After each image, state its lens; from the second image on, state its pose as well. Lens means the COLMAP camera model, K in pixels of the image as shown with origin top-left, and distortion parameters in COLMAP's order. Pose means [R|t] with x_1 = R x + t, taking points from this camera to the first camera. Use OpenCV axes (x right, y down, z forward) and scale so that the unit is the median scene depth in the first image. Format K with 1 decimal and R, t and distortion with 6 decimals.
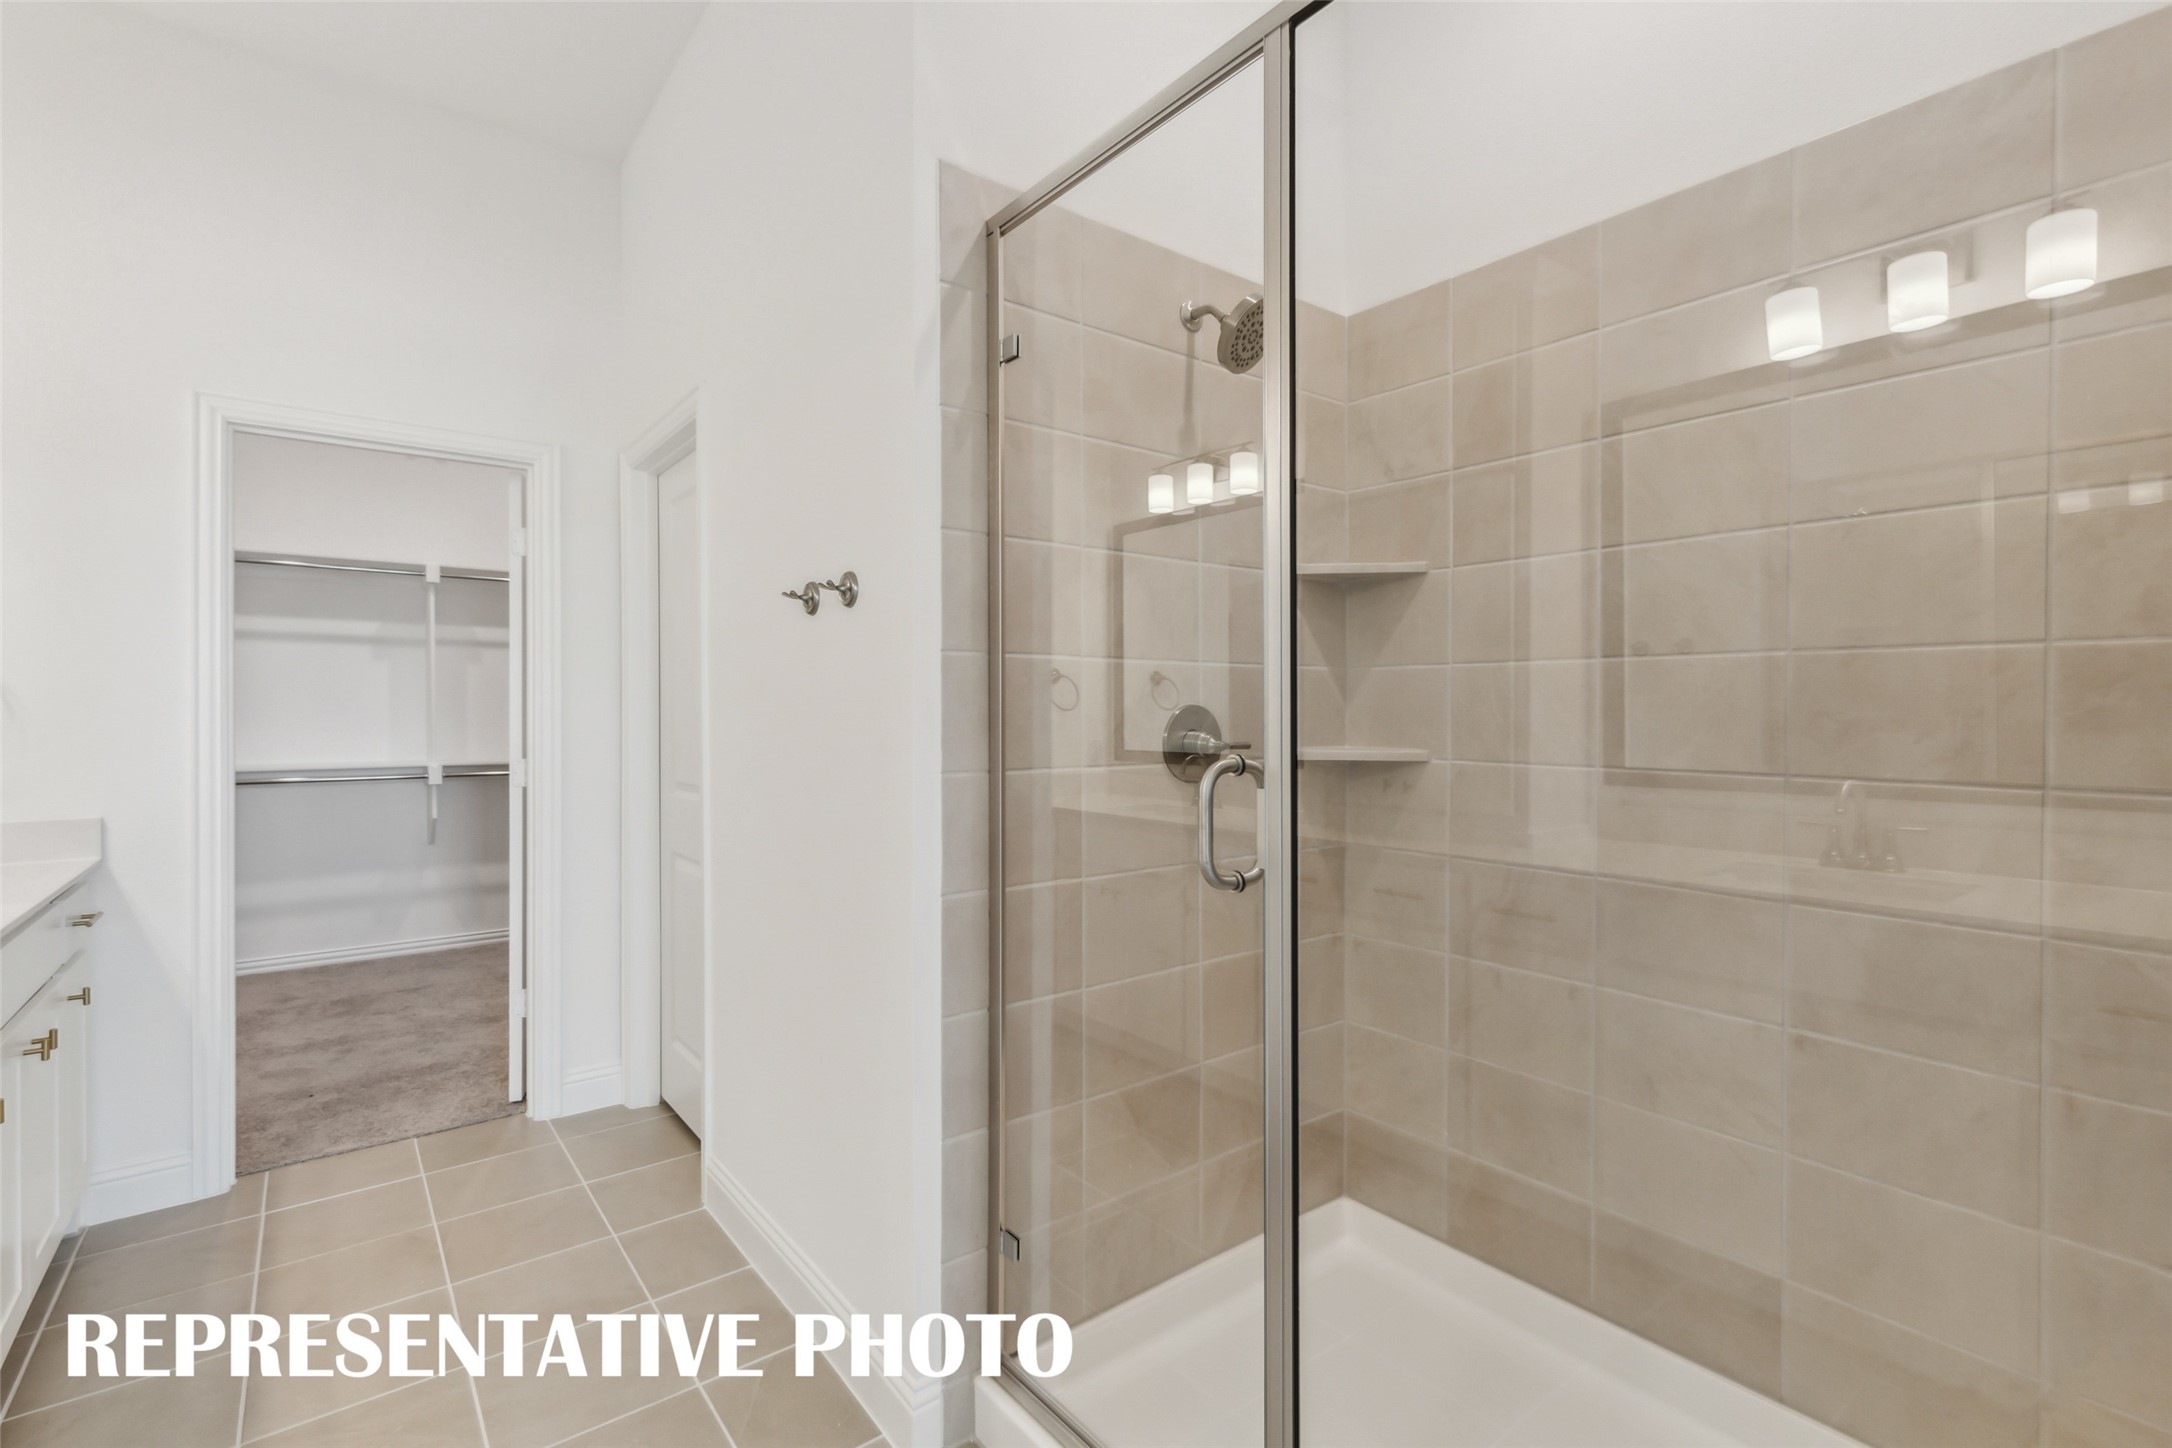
lens RADIAL K [[966.6, 0, 1062.5], [0, 966.6, 719.4], [0, 0, 1]] dist [0.000179, 0.000034]
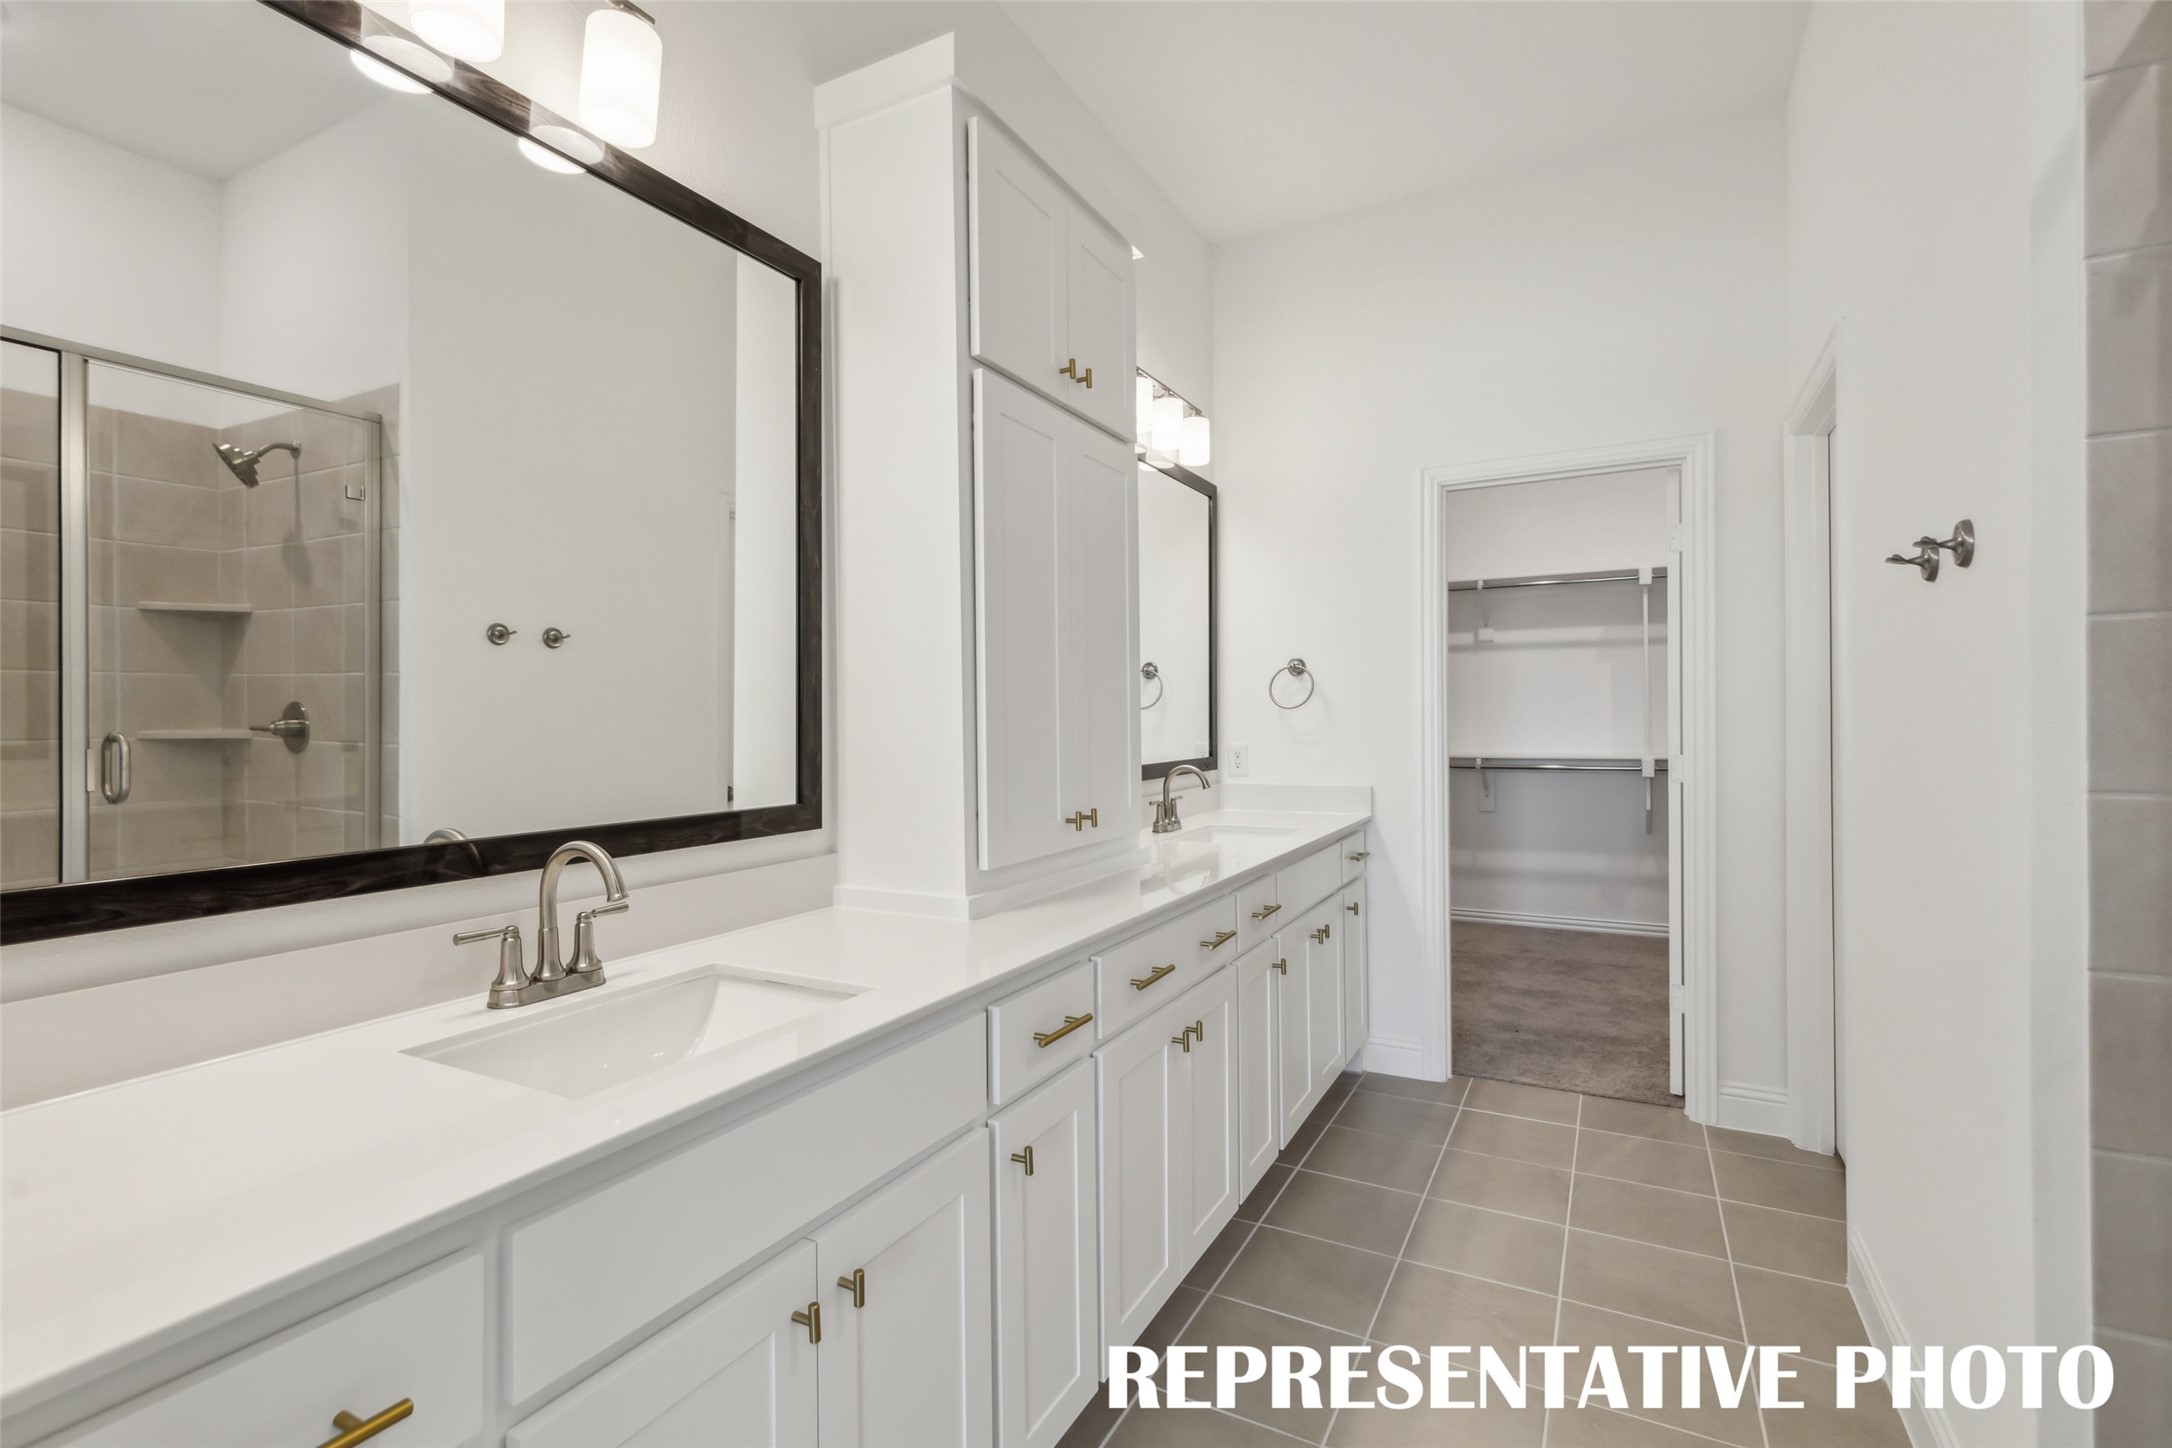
lens RADIAL K [[966.6, 0, 1092.3], [0, 966.6, 720.8], [0, 0, 1]] dist [0.000179, 0.000034]
pose [[0.419581, 0.001748, -0.907716, 0.094035], [0.004060, 0.999985, 0.003803, -0.000329], [0.907709, -0.005281, 0.419567, 0.029332]]
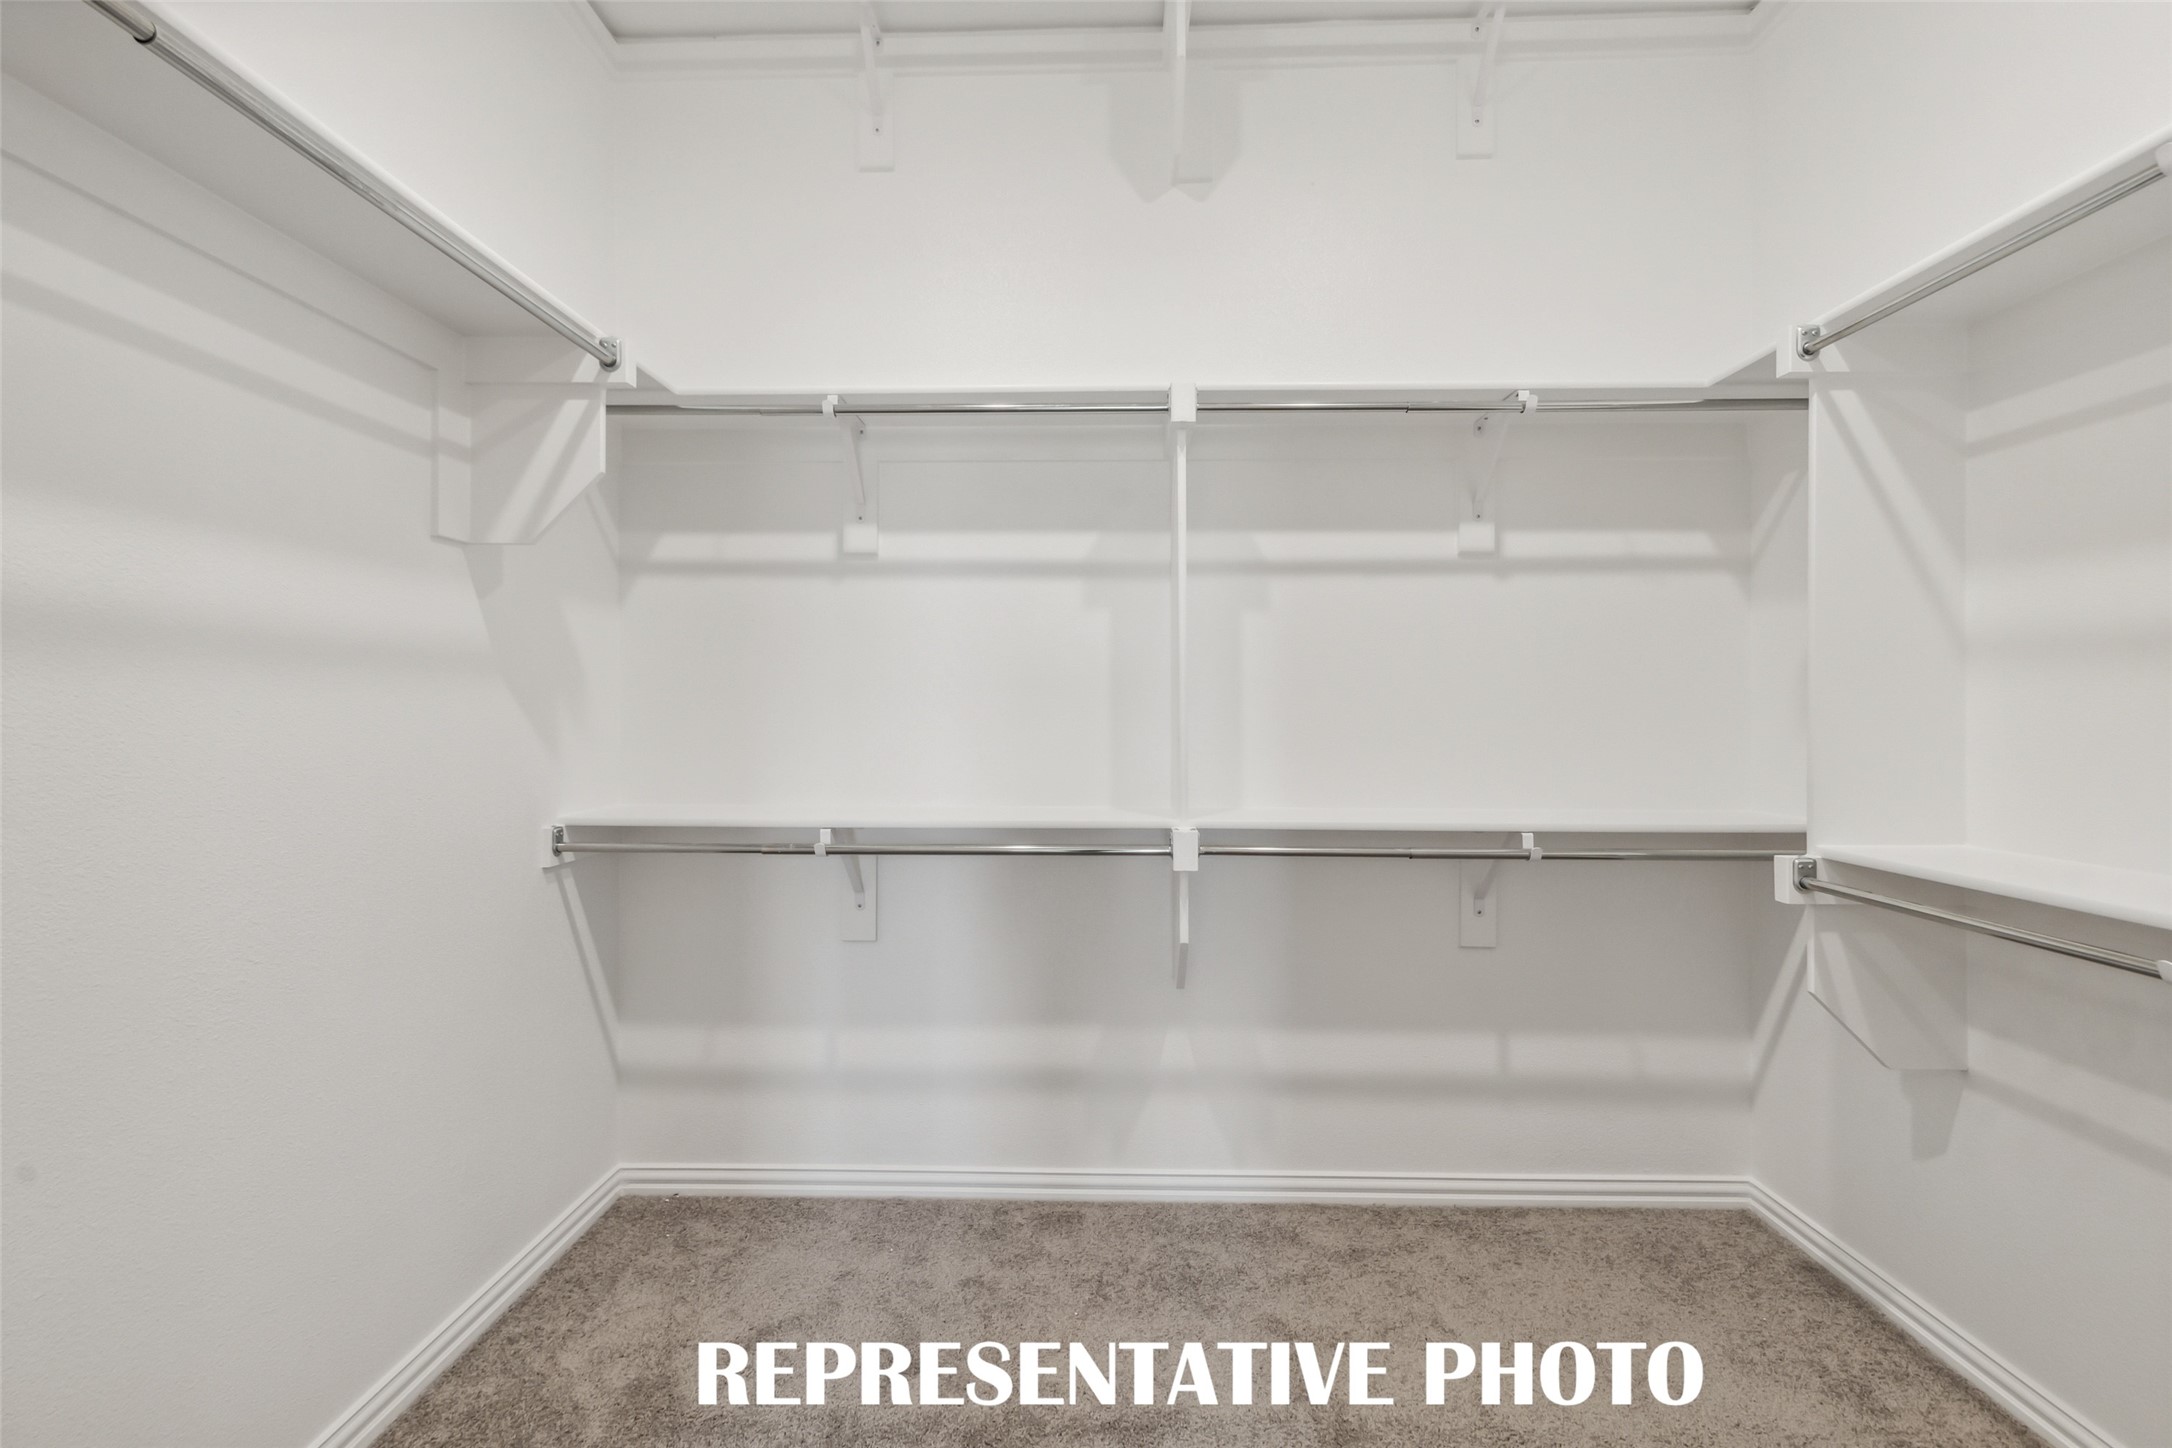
lens RADIAL K [[966.6, 0, 1083.8], [0, 966.6, 723.0], [0, 0, 1]] dist [0.000179, 0.000034]
pose [[0.776964, 0.004500, -0.629529, -0.783081], [-0.004124, 0.999989, 0.002058, -0.004217], [0.629532, 0.000997, 0.776974, 1.206116]]
